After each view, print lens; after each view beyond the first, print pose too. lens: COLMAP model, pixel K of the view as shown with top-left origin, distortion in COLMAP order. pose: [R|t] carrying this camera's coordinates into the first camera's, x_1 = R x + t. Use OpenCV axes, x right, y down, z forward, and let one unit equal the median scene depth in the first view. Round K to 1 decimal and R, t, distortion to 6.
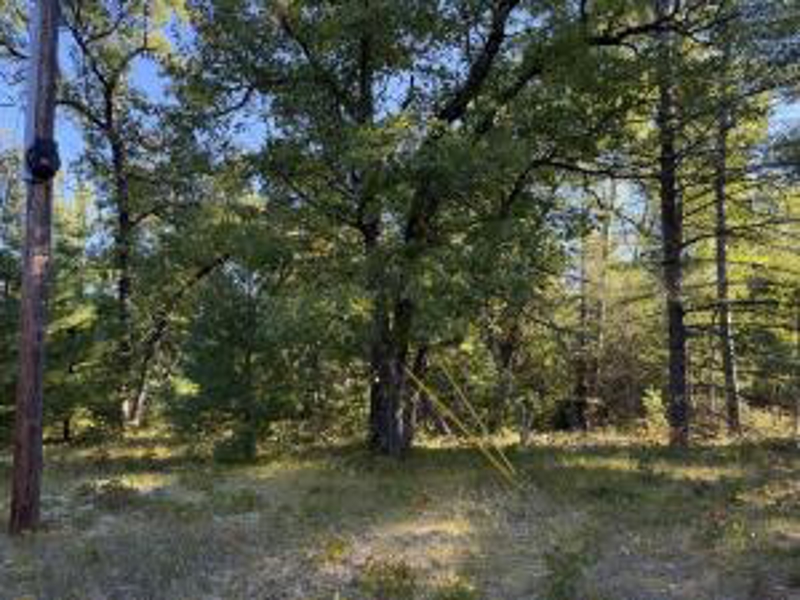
lens RADIAL K [[584.2, 0, 400.0], [0, 584.2, 300.0], [0, 0, 1]] dist [0.076089, -0.077791]
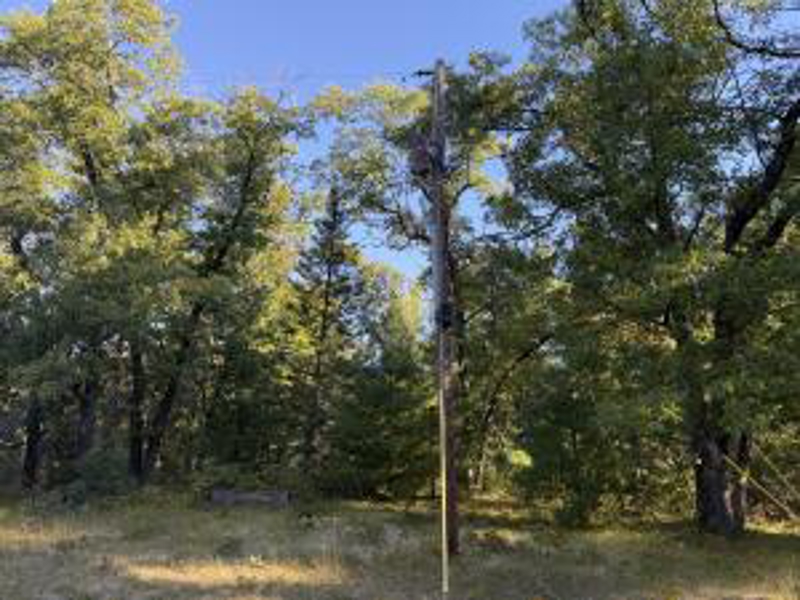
lens RADIAL K [[584.2, 0, 400.0], [0, 584.2, 300.0], [0, 0, 1]] dist [0.076089, -0.077791]
pose [[0.874480, -0.097706, -0.475120, 0.025565], [0.045272, 0.991667, -0.120607, -0.045682], [0.482945, 0.083959, 0.871616, -0.218822]]
